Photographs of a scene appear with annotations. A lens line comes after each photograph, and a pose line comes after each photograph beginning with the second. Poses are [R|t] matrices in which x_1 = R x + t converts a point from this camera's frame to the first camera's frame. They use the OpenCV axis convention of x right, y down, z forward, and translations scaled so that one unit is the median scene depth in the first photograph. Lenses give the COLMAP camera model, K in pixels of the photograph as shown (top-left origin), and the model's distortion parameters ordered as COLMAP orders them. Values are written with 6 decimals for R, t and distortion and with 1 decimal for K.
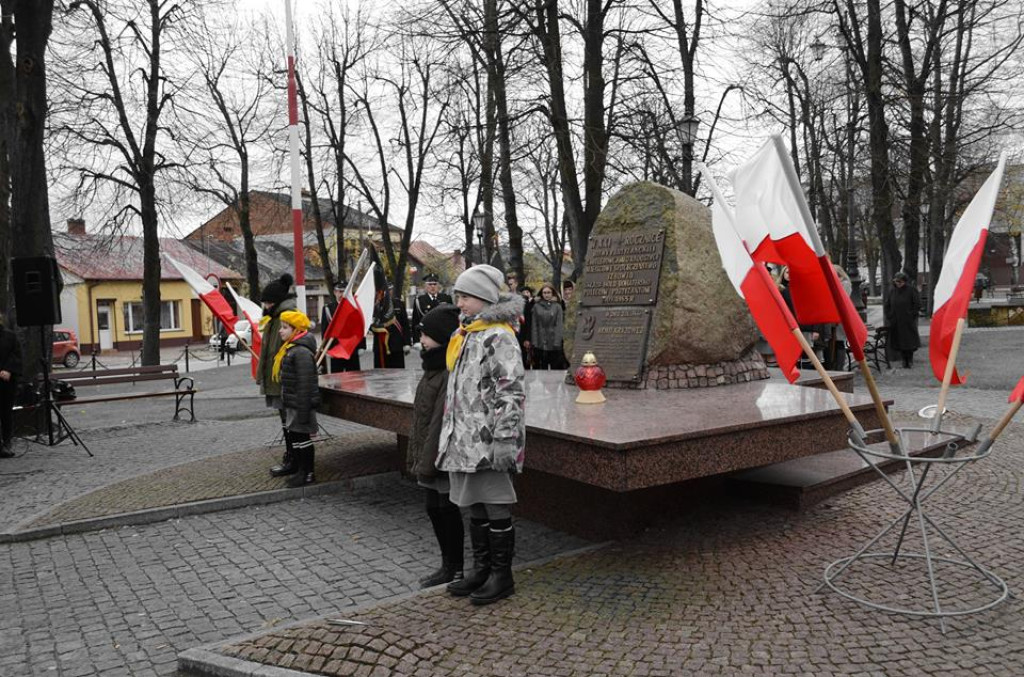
lens RADIAL K [[964.0, 0, 510.1], [0, 964.0, 340.9], [0, 0, 1]] dist [-0.008164, -0.004734]
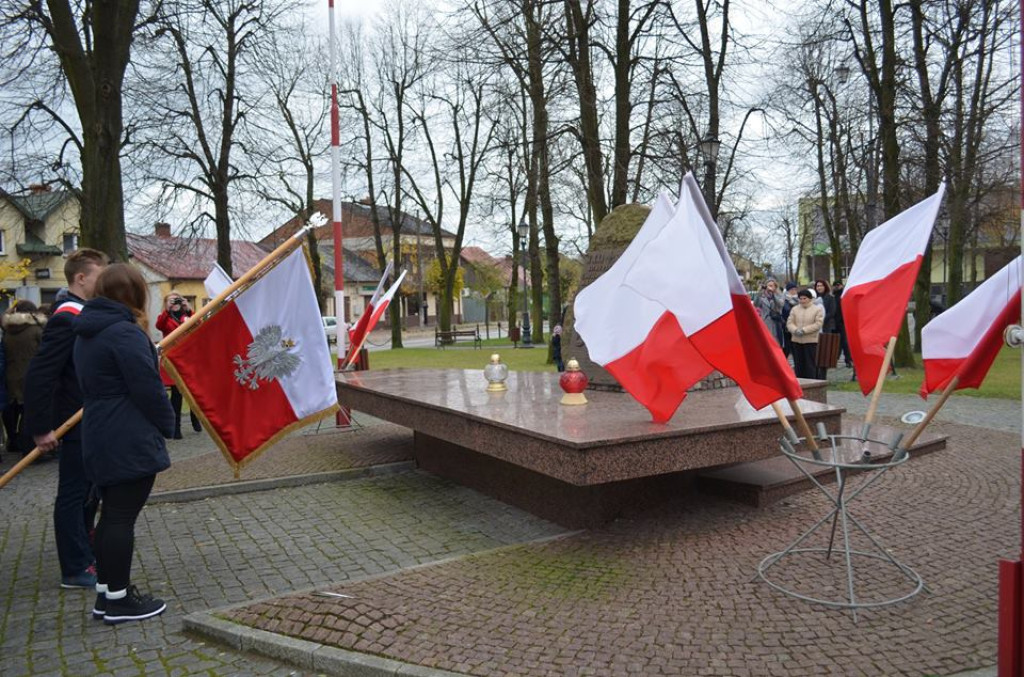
lens RADIAL K [[895.2, 0, 512.0], [0, 895.2, 338.5], [0, 0, 1]] dist [-0.008542, 0.000231]
pose [[0.998284, 0.018570, -0.055537, 0.016785], [-0.018591, 0.999827, 0.000128, -0.002501], [0.055530, 0.000904, 0.998457, -0.007888]]
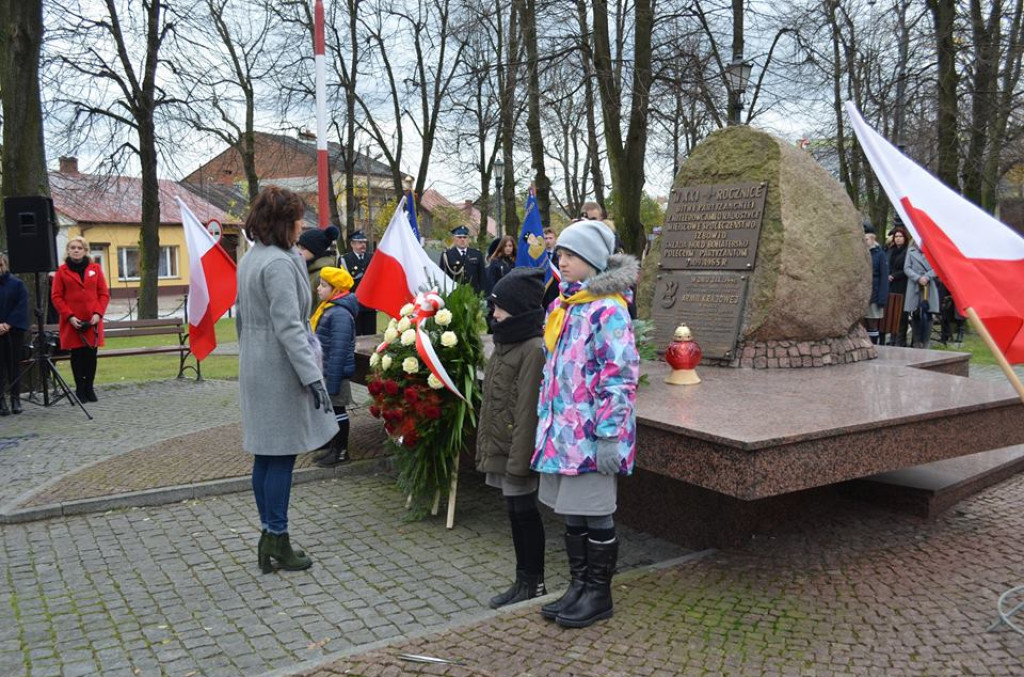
lens RADIAL K [[1001.8, 0, 508.8], [0, 1001.8, 338.0], [0, 0, 1]] dist [-0.011016, -0.003120]
pose [[0.999644, 0.026197, -0.005035, -0.016422], [-0.025965, 0.998800, 0.041524, -0.002278], [0.006117, -0.041378, 0.999125, 0.027836]]
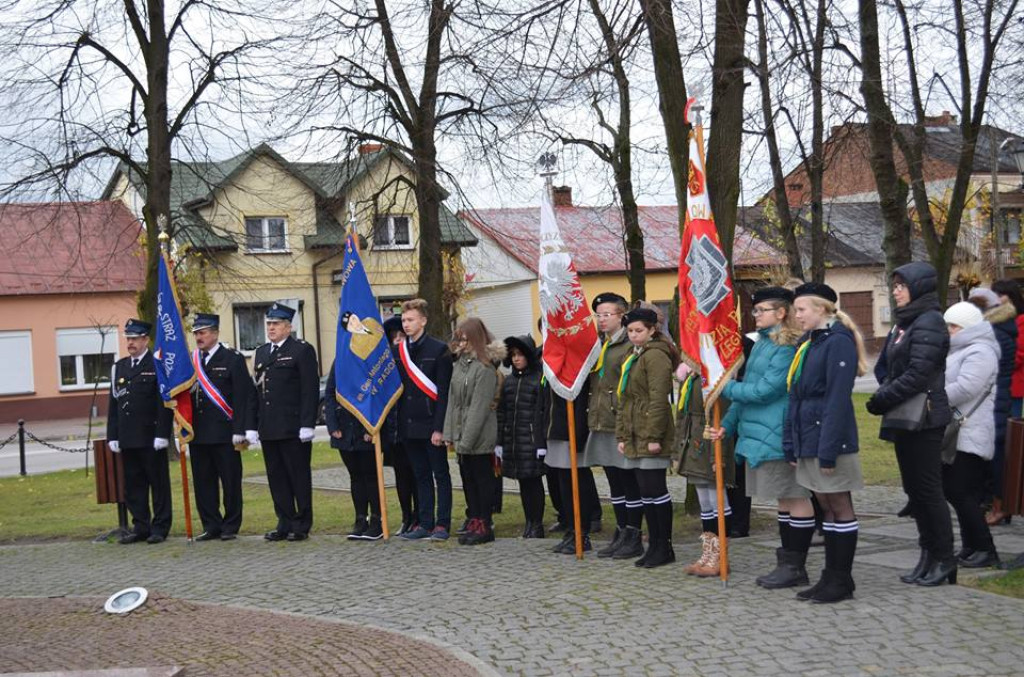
lens RADIAL K [[1455.3, 0, 512.0], [0, 1455.3, 338.5], [0, 0, 1]] dist [0.000857, 0.003771]
pose [[0.805494, 0.005766, -0.592576, 0.274401], [-0.006971, 0.999976, 0.000255, -0.027266], [0.592563, 0.003925, 0.805515, 0.218763]]
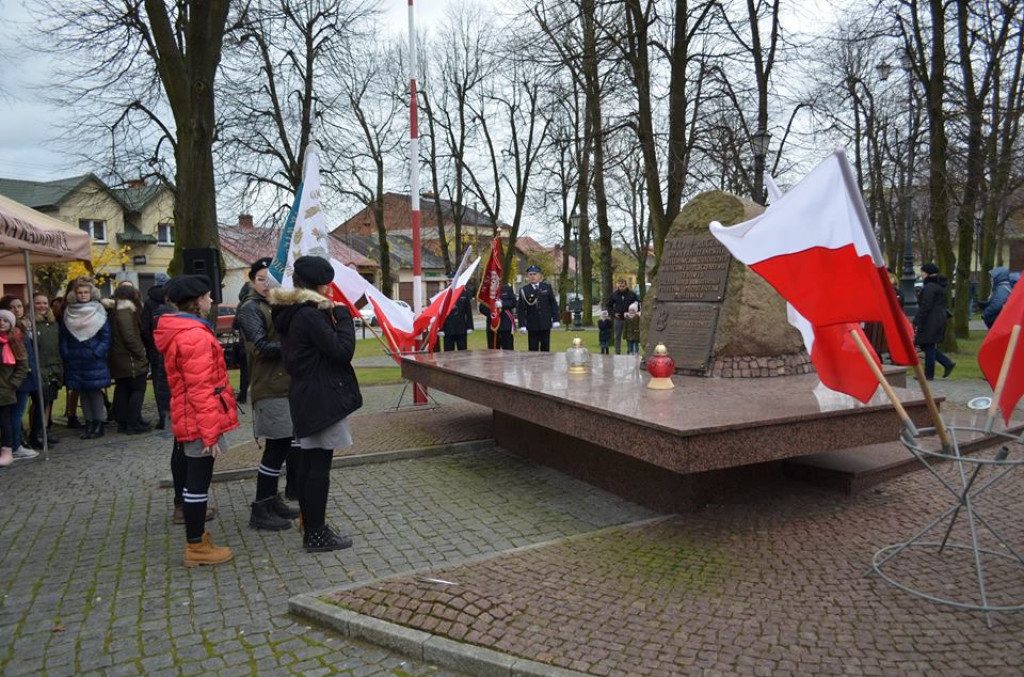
lens RADIAL K [[813.2, 0, 513.4], [0, 813.2, 338.3], [0, 0, 1]] dist [0.000574, 0.003868]
pose [[0.993875, 0.027902, -0.106929, 0.003141], [-0.025628, 0.999417, 0.022577, -0.002750], [0.107497, -0.019698, 0.994010, 0.010361]]
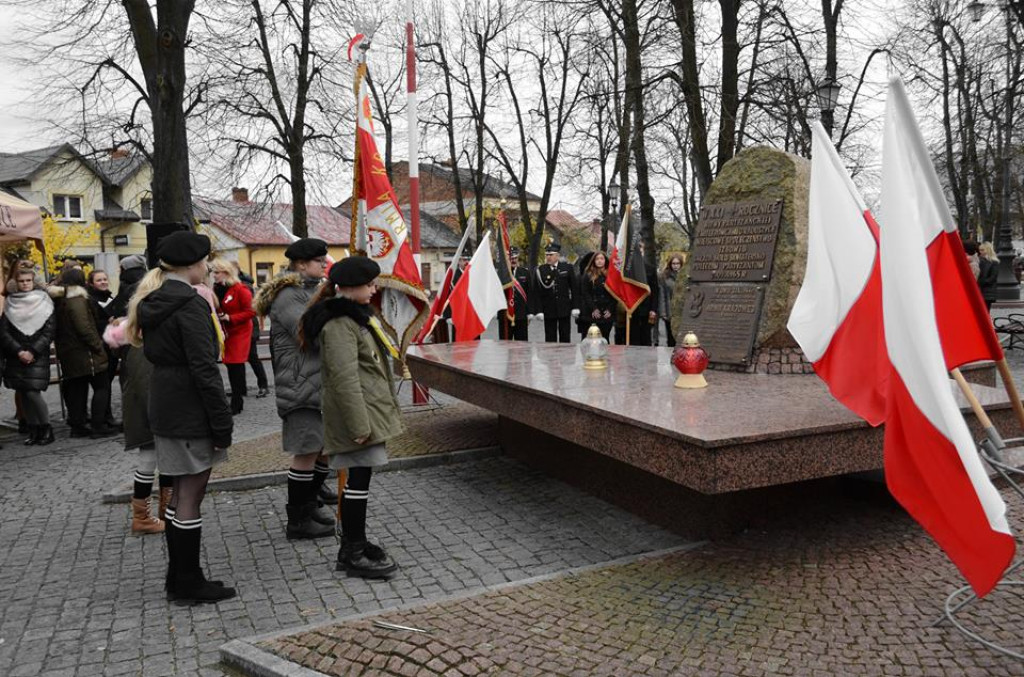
lens RADIAL K [[927.3, 0, 512.0], [0, 927.3, 338.5], [0, 0, 1]] dist [-0.009291, -0.004774]
pose [[0.988834, 0.026283, -0.146688, 0.010644], [-0.021268, 0.999138, 0.035649, -0.002543], [0.147499, -0.032131, 0.988540, 0.024865]]
